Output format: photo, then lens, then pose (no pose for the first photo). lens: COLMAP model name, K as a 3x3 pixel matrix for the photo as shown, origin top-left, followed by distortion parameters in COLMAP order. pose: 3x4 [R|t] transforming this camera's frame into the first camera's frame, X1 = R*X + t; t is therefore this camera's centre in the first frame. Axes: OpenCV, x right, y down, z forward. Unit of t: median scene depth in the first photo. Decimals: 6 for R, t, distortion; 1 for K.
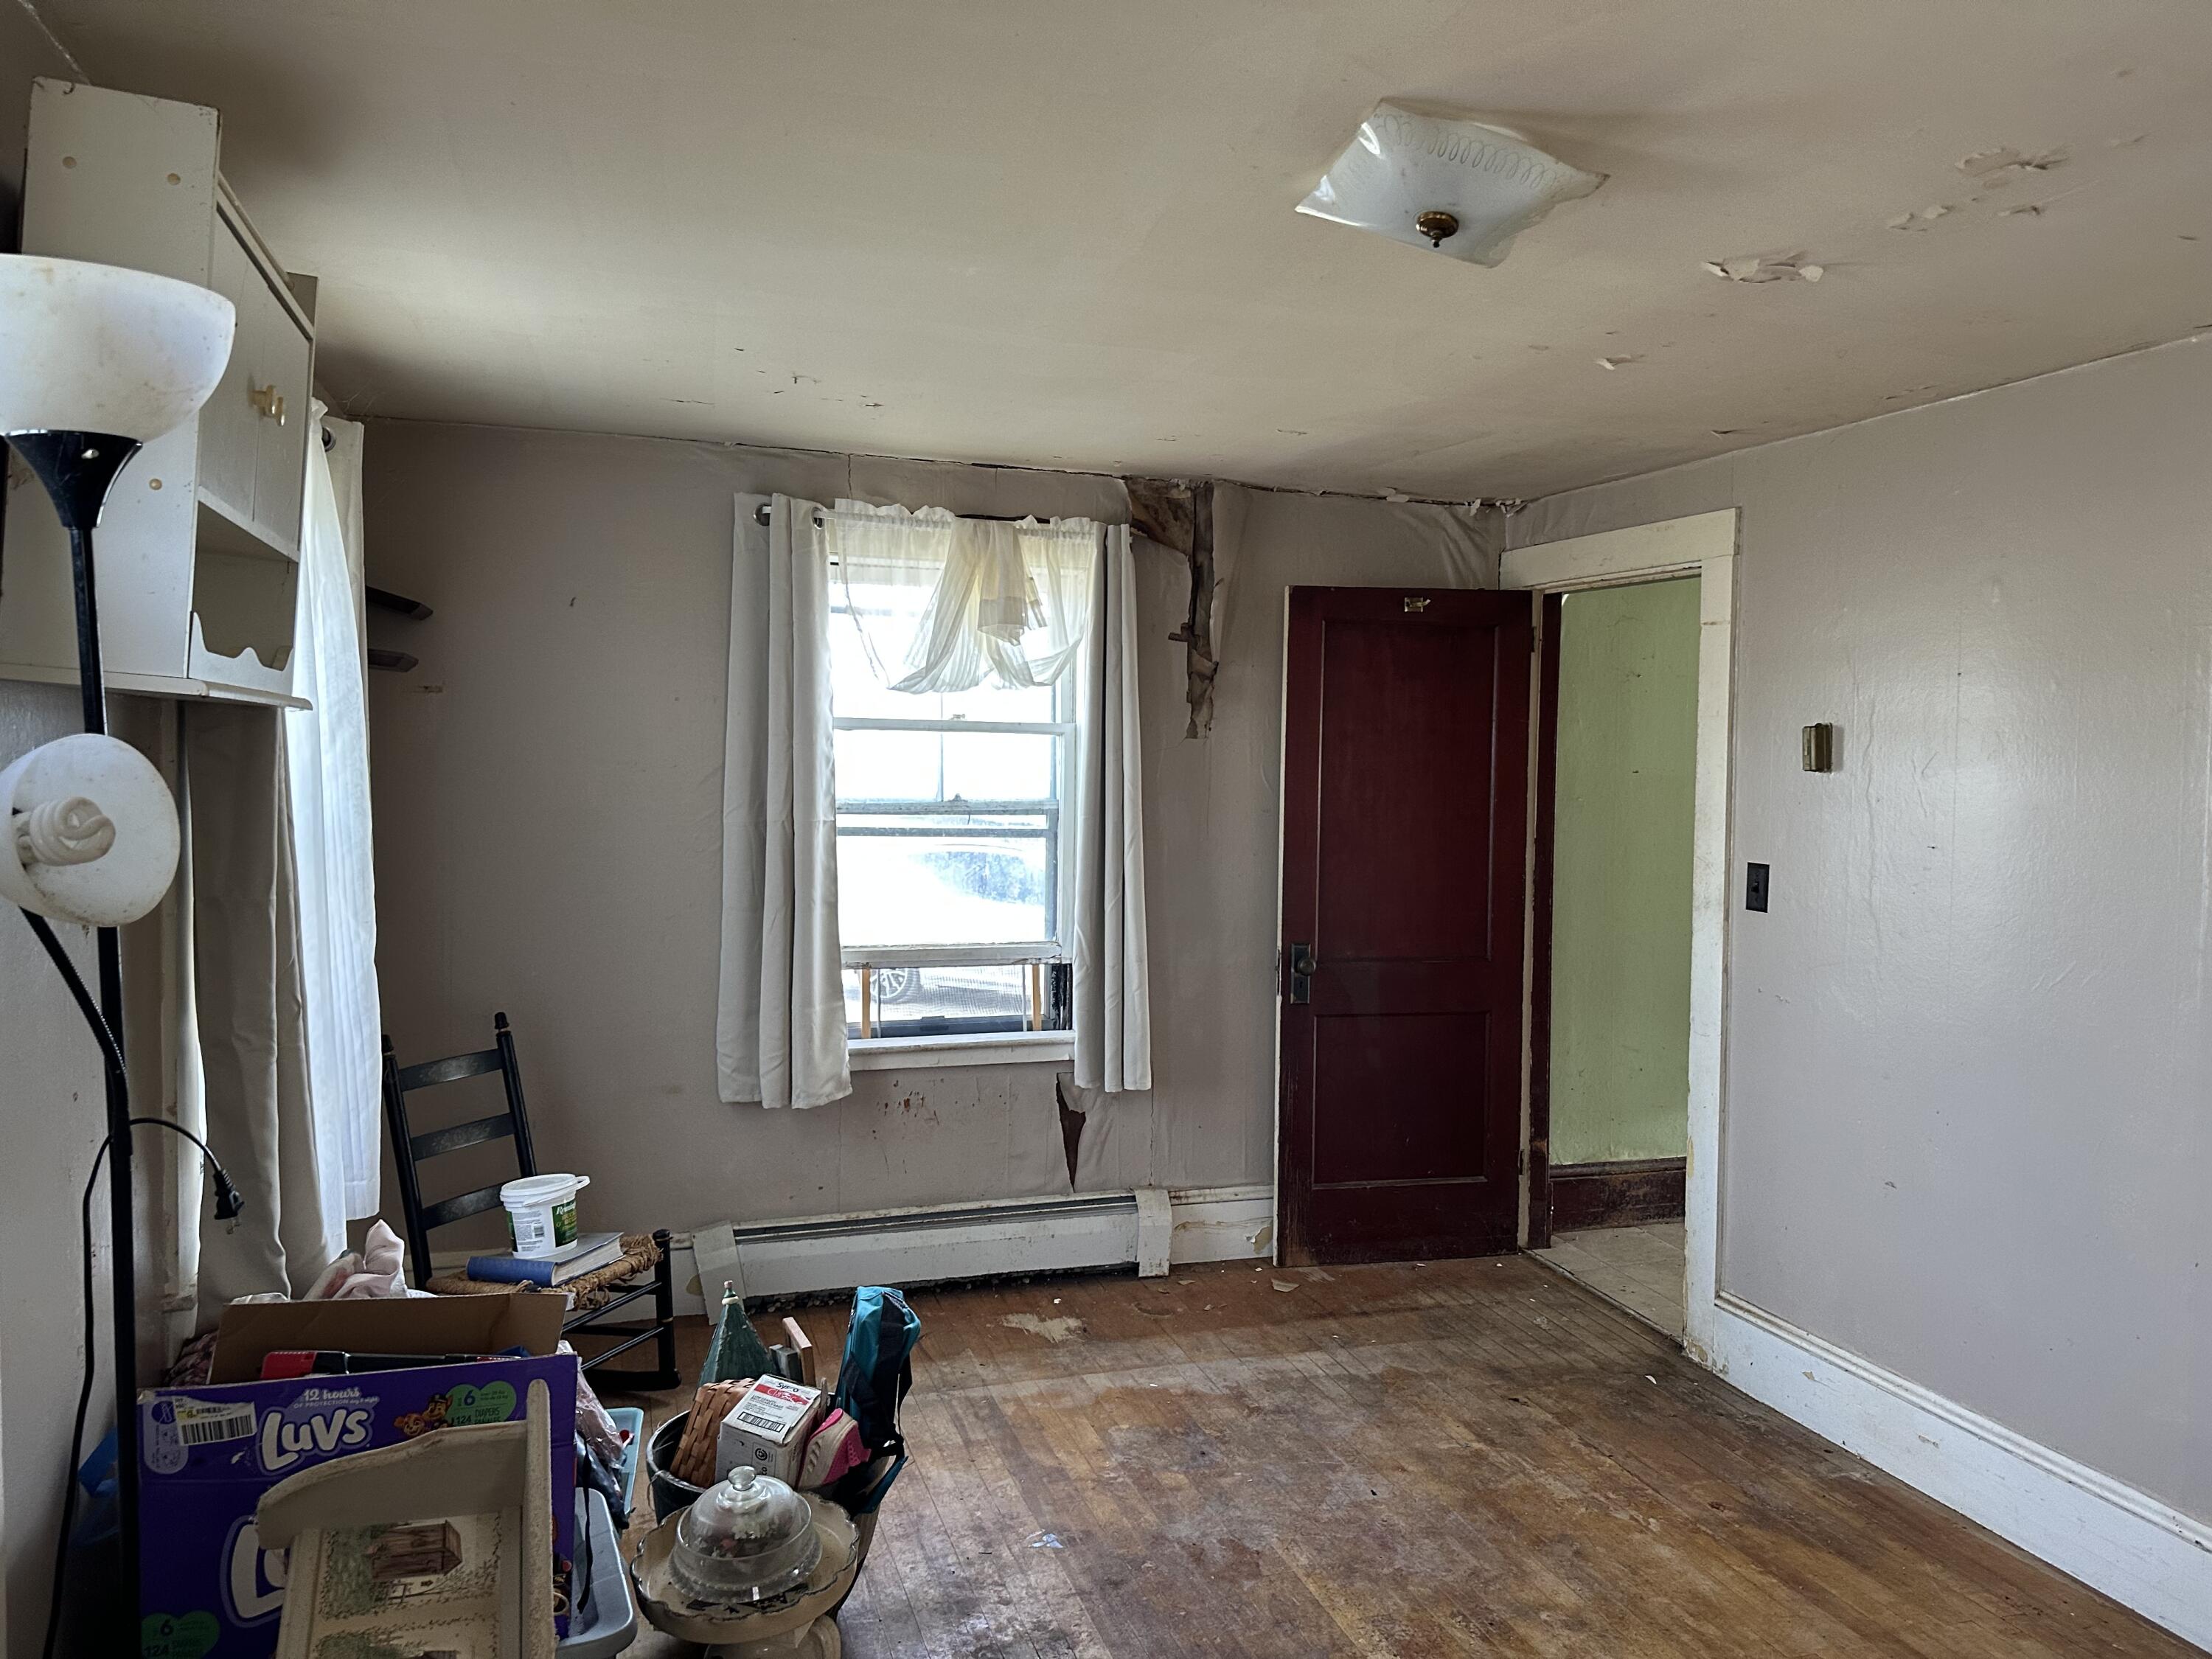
lens RADIAL K [[1561.1, 0, 1109.4], [0, 1561.1, 833.8], [0, 0, 1]] dist [0.039037, -0.054134]
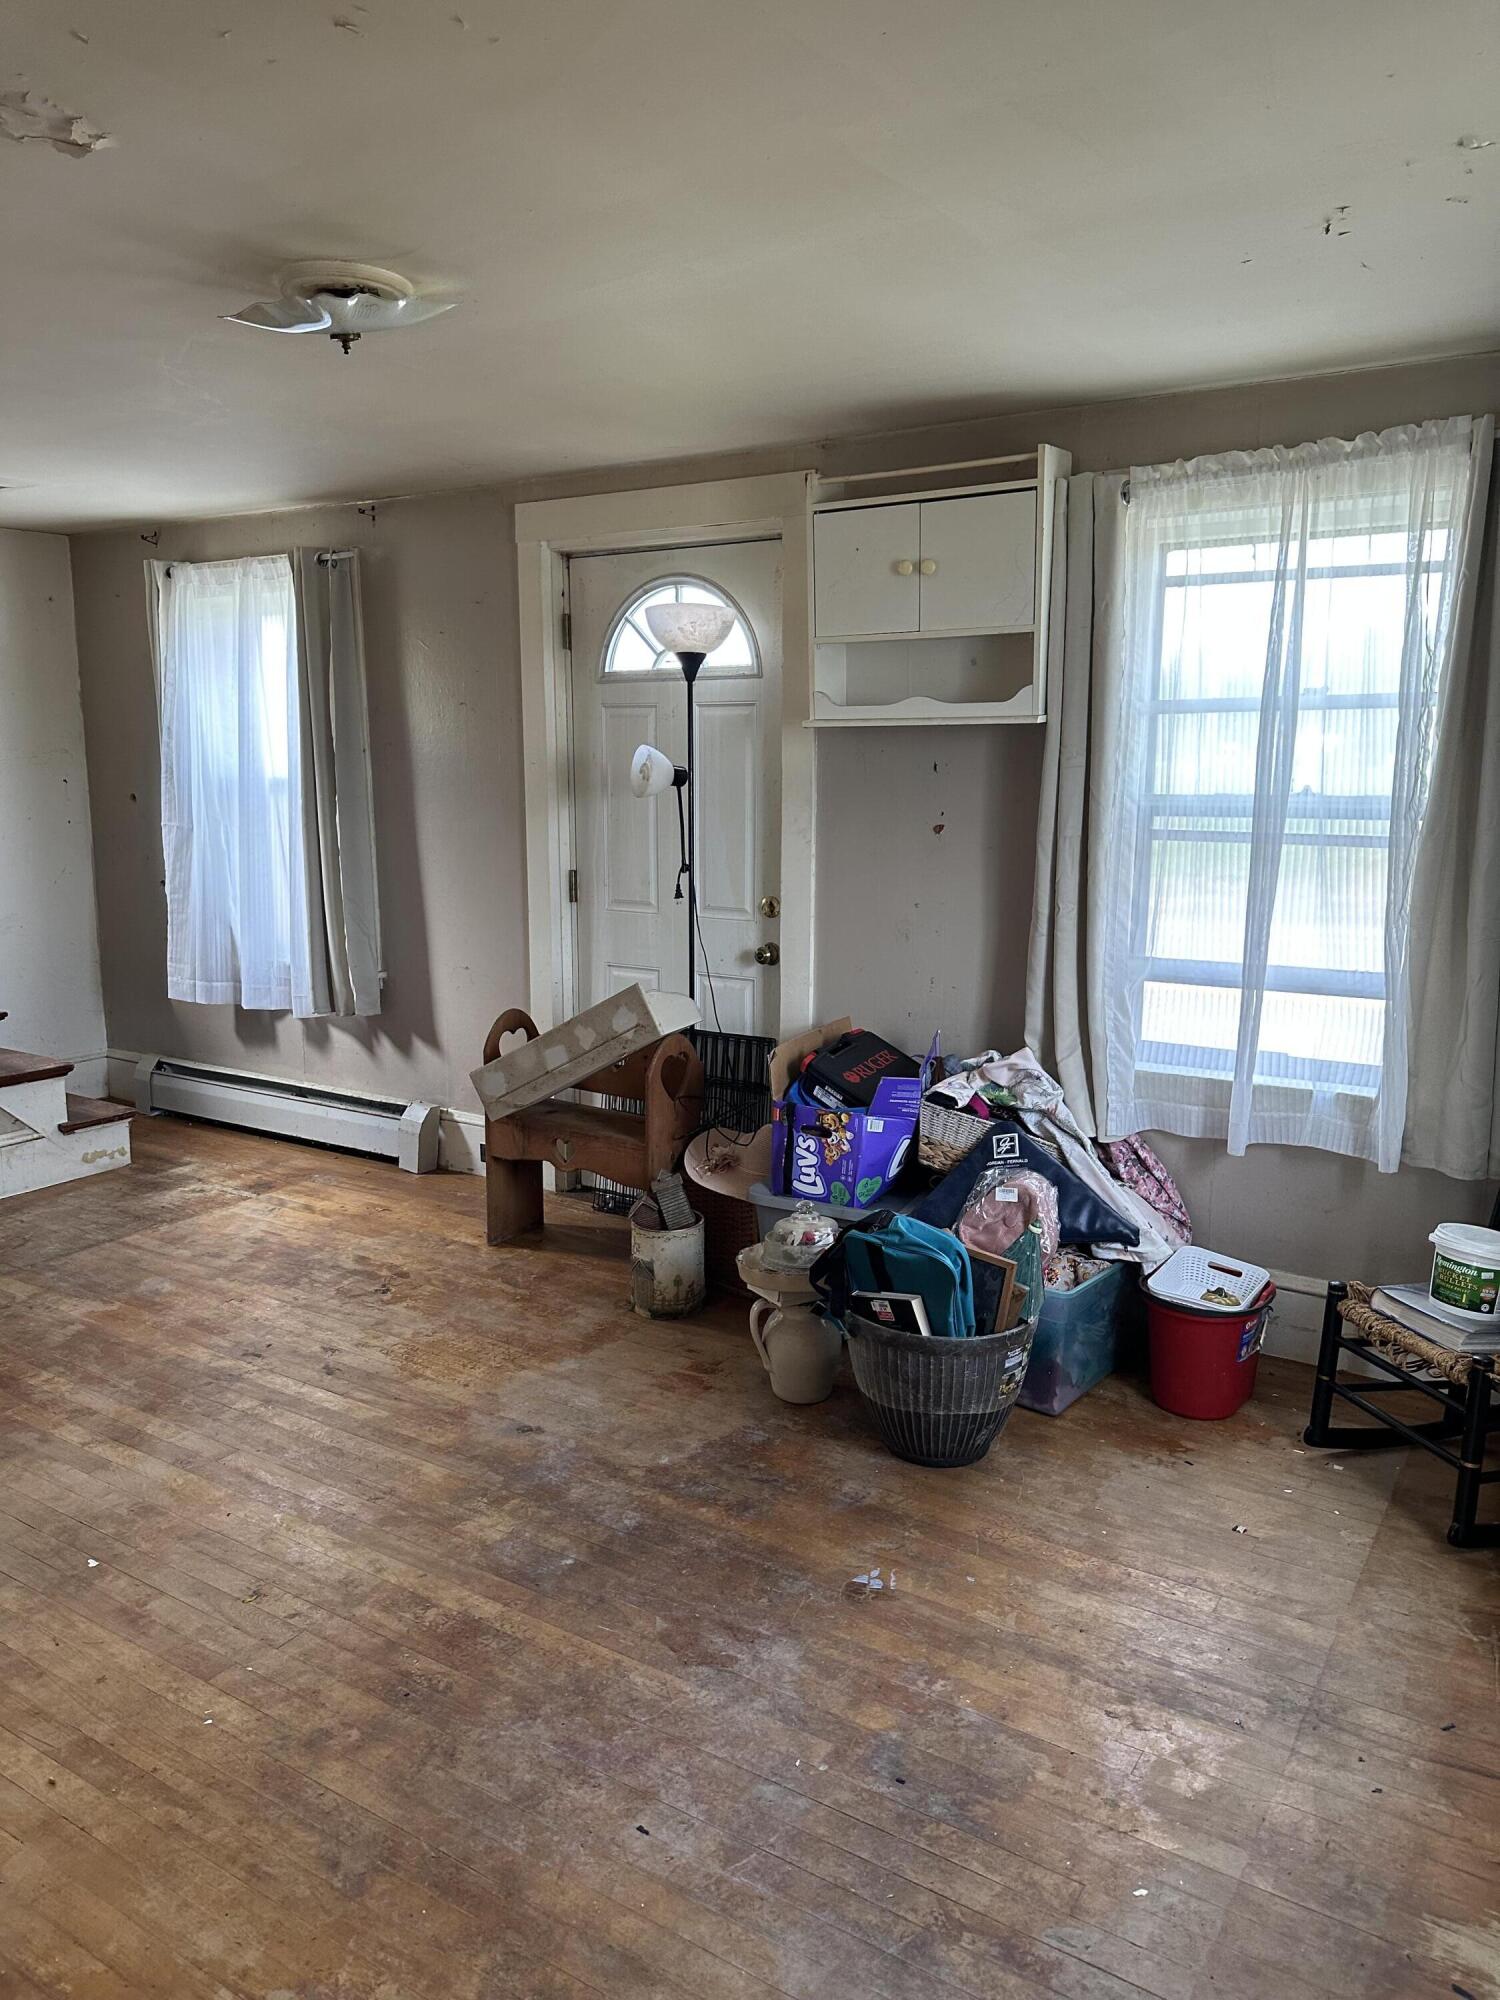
lens RADIAL K [[1411.5, 0, 750.2], [0, 1411.5, 1002.9], [0, 0, 1]] dist [0.039037, -0.054134]
pose [[-0.779226, 0.086558, -0.620737, 0.498069], [-0.048420, 0.979143, 0.197319, -0.051236], [0.624869, 0.183813, -0.758783, 1.480683]]
